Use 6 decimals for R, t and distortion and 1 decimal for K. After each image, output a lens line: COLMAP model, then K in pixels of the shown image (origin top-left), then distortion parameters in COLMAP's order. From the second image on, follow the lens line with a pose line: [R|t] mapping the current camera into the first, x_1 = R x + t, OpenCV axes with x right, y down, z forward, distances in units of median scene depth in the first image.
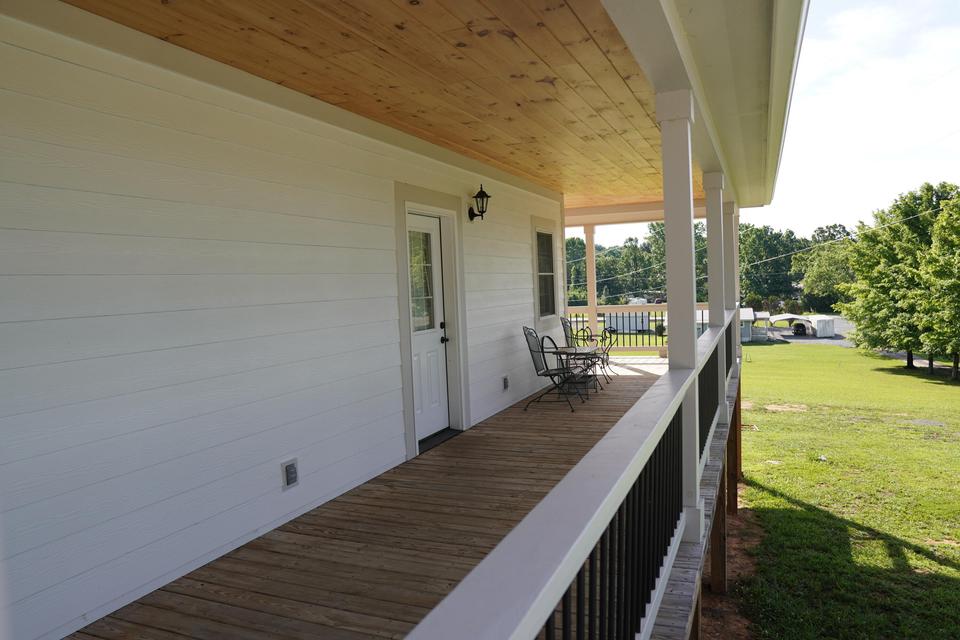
lens RADIAL K [[672.8, 0, 480.0], [0, 672.8, 320.0], [0, 0, 1]] dist [-0.121858, 0.086918]
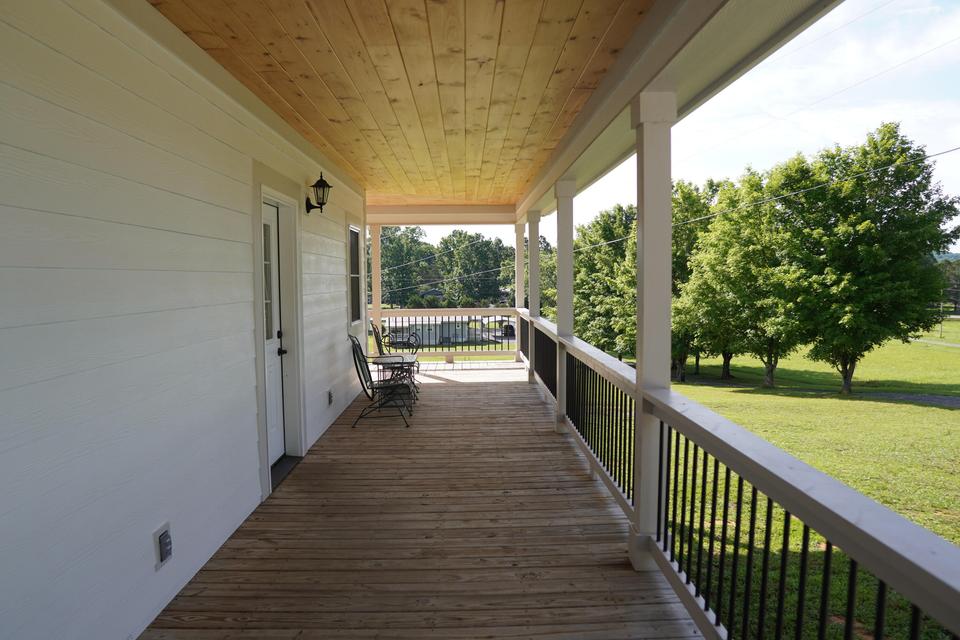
lens RADIAL K [[672.8, 0, 480.0], [0, 672.8, 320.0], [0, 0, 1]] dist [-0.121858, 0.086918]
pose [[0.912763, 0.007941, 0.408412, -0.143719], [-0.007881, 0.999967, -0.001830, -0.009217], [-0.408413, -0.001549, 0.912796, 0.112901]]
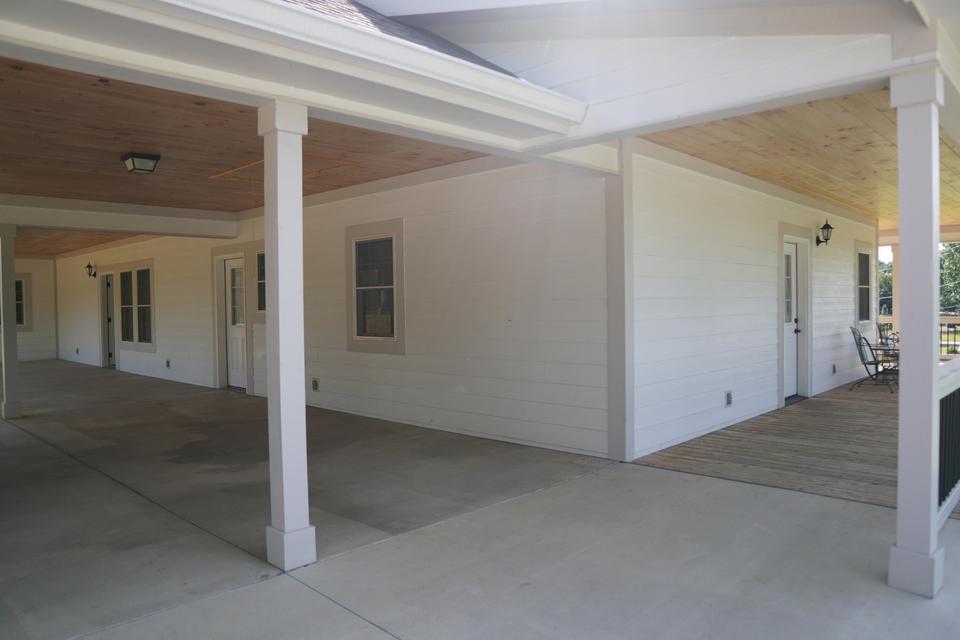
lens RADIAL K [[672.8, 0, 480.0], [0, 672.8, 320.0], [0, 0, 1]] dist [-0.121858, 0.086918]
pose [[0.932260, 0.037468, -0.359844, -0.152028], [-0.043676, 0.999004, -0.009135, 0.041102], [0.359144, 0.024233, 0.932968, -0.440862]]
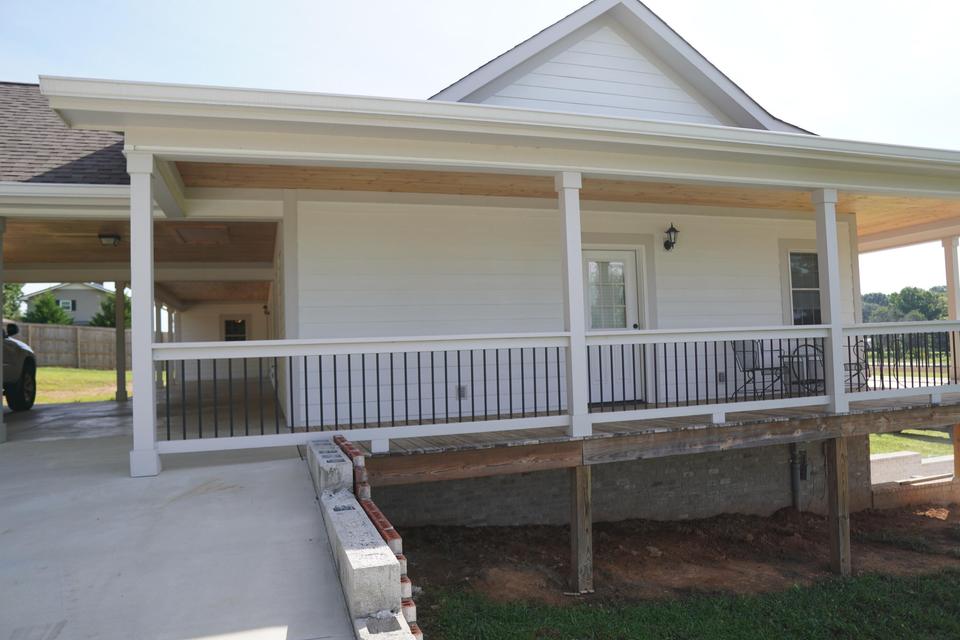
lens RADIAL K [[672.8, 0, 480.0], [0, 672.8, 320.0], [0, 0, 1]] dist [-0.121858, 0.086918]
pose [[0.652609, -0.010249, -0.757626, 0.683819], [-0.034669, 0.998457, -0.043370, 0.058375], [0.756902, 0.054570, 0.651247, -0.144119]]
